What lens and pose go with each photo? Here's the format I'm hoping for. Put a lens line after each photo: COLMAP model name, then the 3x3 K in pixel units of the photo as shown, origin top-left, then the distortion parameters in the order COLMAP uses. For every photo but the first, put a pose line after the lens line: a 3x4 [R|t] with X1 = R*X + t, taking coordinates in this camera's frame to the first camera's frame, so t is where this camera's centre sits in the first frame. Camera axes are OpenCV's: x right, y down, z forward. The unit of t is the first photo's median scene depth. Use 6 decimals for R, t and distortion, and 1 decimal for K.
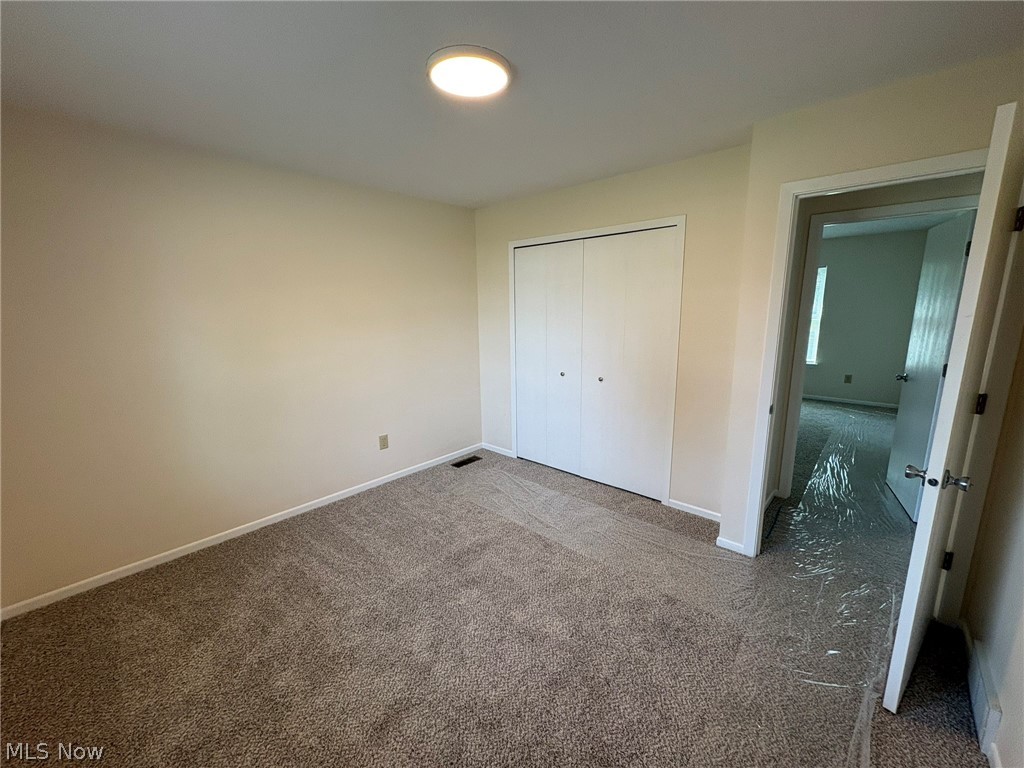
lens RADIAL K [[409.5, 0, 511.3], [0, 409.5, 385.5], [0, 0, 1]] dist [0.001608, 0.000762]
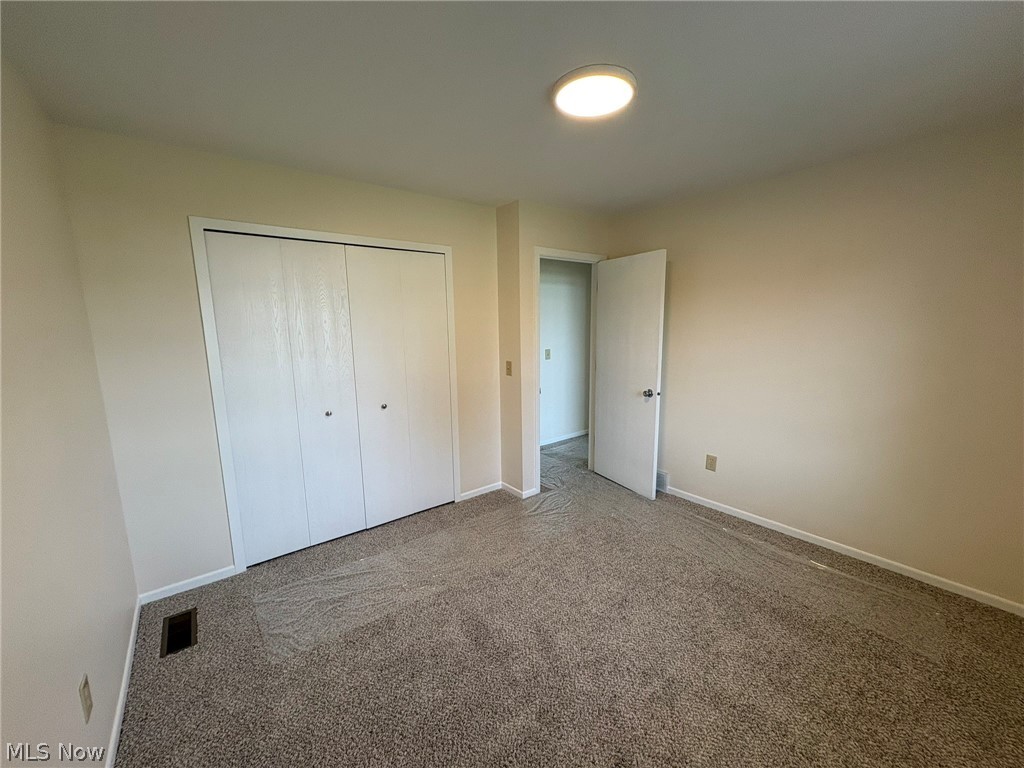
lens RADIAL K [[409.5, 0, 512.0], [0, 409.5, 385.2], [0, 0, 1]] dist [0.001608, 0.000762]
pose [[0.161269, -0.142200, 0.976612, -0.591590], [0.195811, 0.974502, 0.109559, -0.101935], [-0.967290, 0.173563, 0.185002, 0.547617]]
